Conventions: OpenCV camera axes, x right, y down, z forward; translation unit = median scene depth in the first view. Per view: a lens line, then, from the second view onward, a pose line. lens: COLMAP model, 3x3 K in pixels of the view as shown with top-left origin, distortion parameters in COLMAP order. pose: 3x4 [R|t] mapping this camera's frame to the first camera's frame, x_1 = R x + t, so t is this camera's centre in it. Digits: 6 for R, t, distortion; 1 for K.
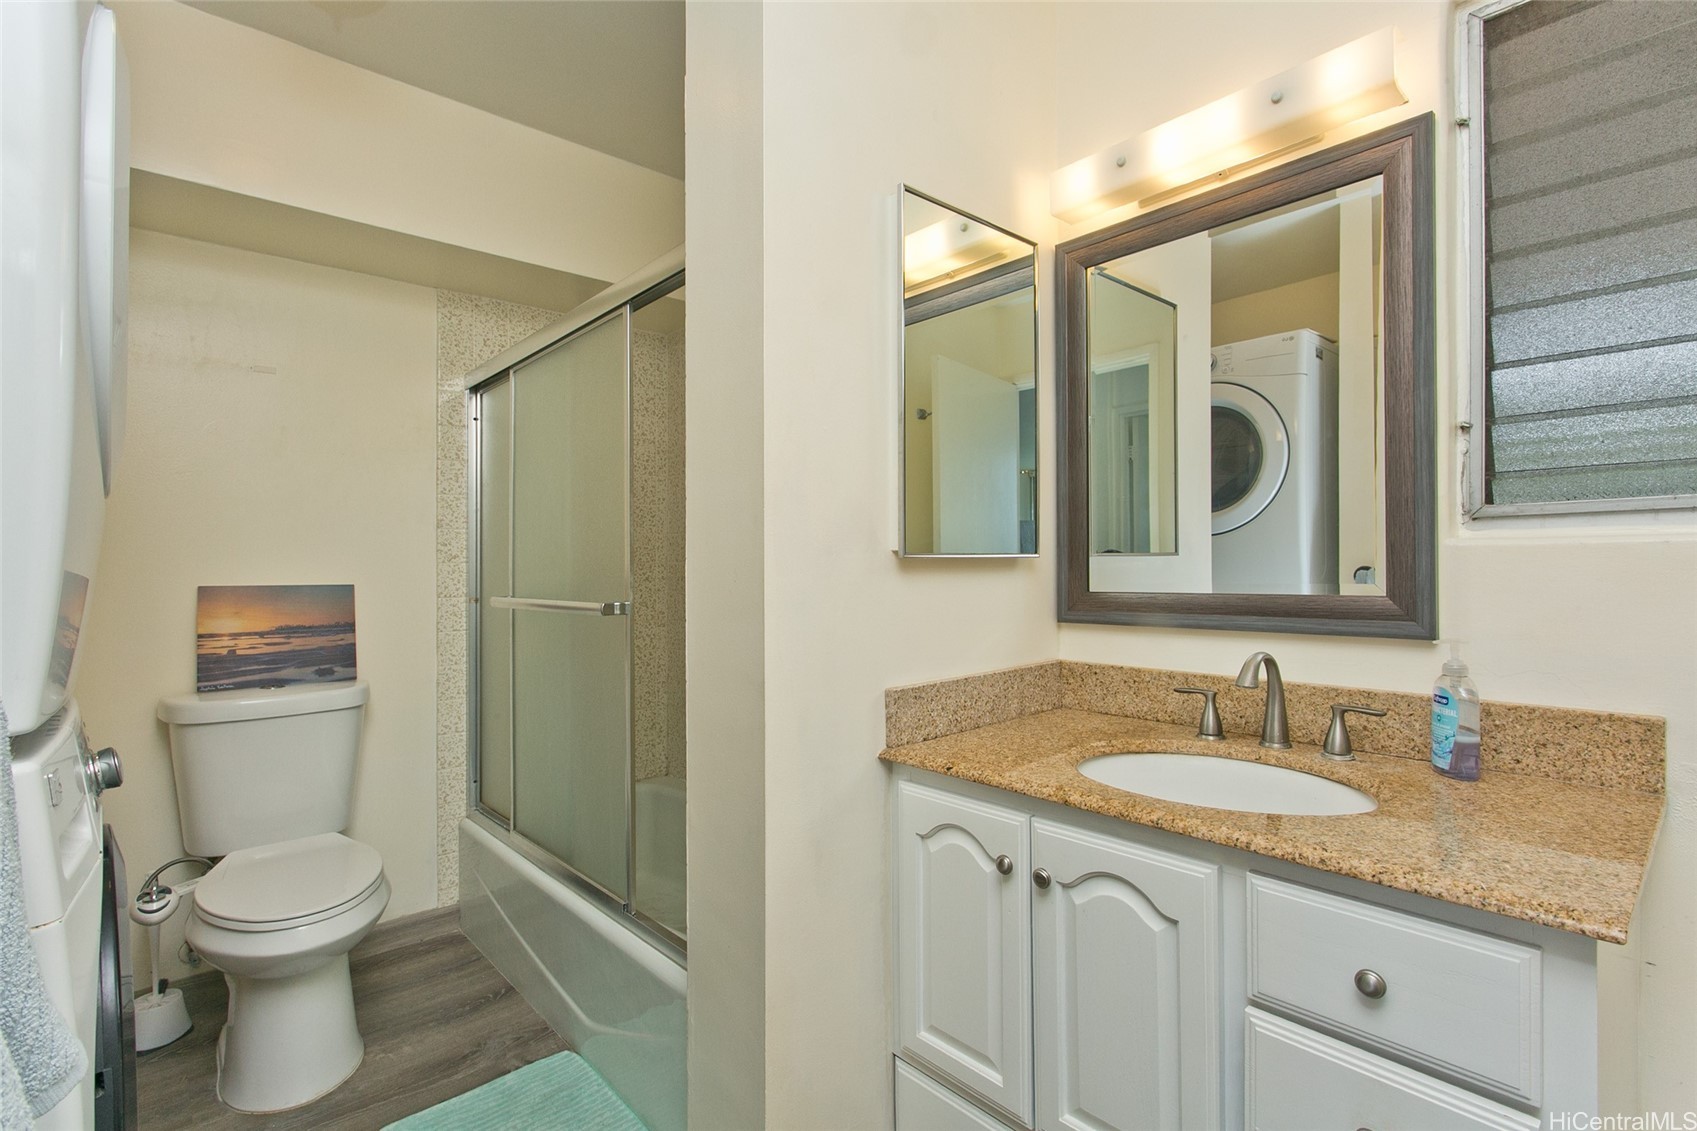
lens RADIAL K [[808.5, 0, 853.5], [0, 808.5, 564.0], [0, 0, 1]] dist [0.003734, 0.000719]
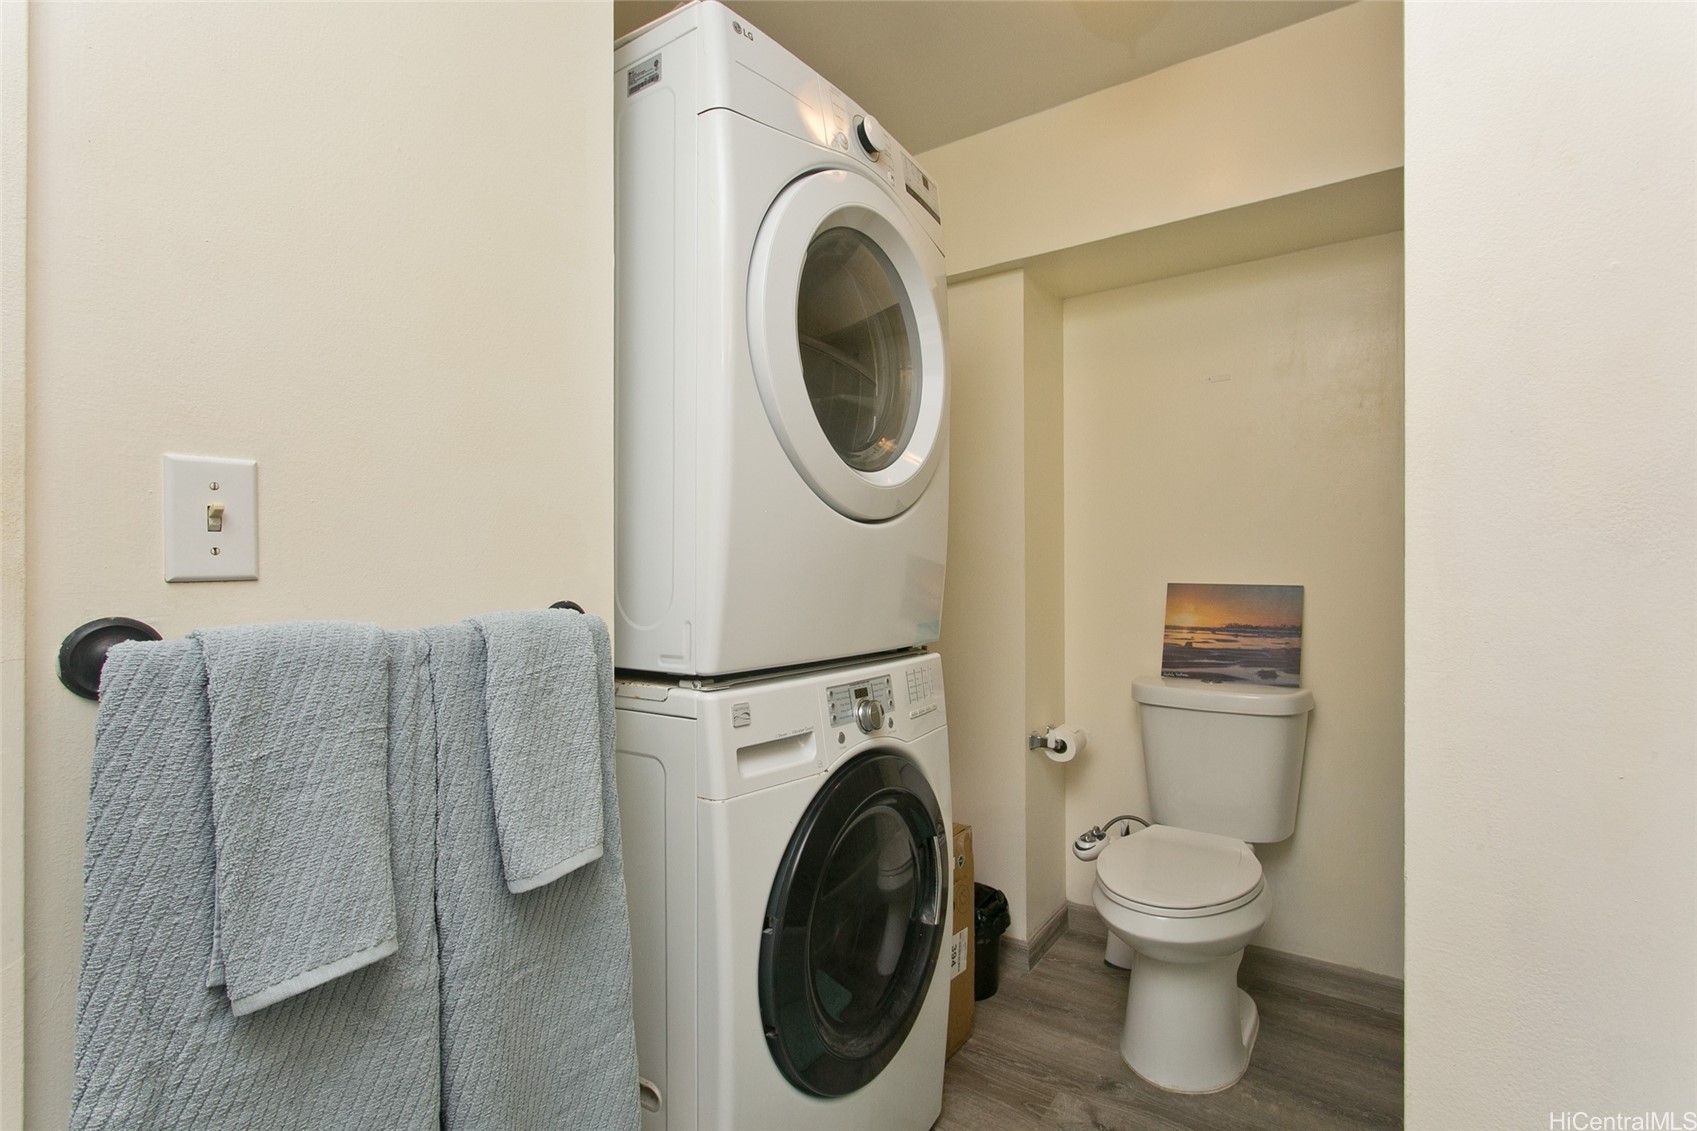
lens RADIAL K [[808.5, 0, 851.9], [0, 808.5, 565.8], [0, 0, 1]] dist [0.003734, 0.000719]
pose [[0.217294, 0.001292, -0.976105, 0.194719], [0.000181, 0.999999, 0.001364, 0.001581], [0.976106, -0.000473, 0.217293, 0.318131]]
